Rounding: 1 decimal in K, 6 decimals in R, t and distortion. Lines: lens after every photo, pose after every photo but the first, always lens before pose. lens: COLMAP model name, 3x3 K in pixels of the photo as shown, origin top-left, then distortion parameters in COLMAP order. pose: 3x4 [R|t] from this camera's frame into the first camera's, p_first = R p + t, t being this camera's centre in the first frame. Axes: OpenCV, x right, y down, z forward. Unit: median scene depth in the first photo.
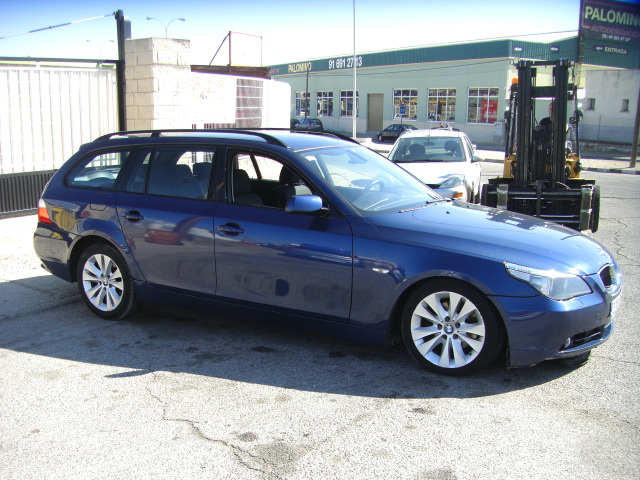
lens RADIAL K [[748.6, 0, 304.4], [0, 748.6, 240.8], [0, 0, 1]] dist [-0.028682, -0.040488]
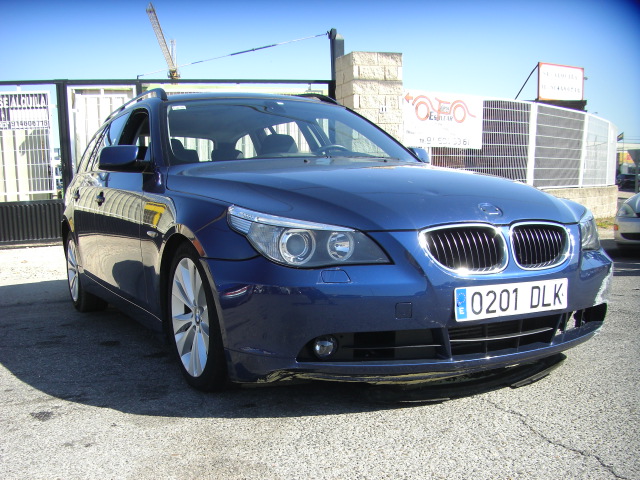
lens RADIAL K [[748.6, 0, 304.4], [0, 748.6, 240.8], [0, 0, 1]] dist [-0.028682, -0.040488]
pose [[0.858754, 0.027102, -0.511670, 0.224965], [-0.072058, 0.995064, -0.068231, 0.033186], [0.507295, 0.095464, 0.856468, 0.176208]]
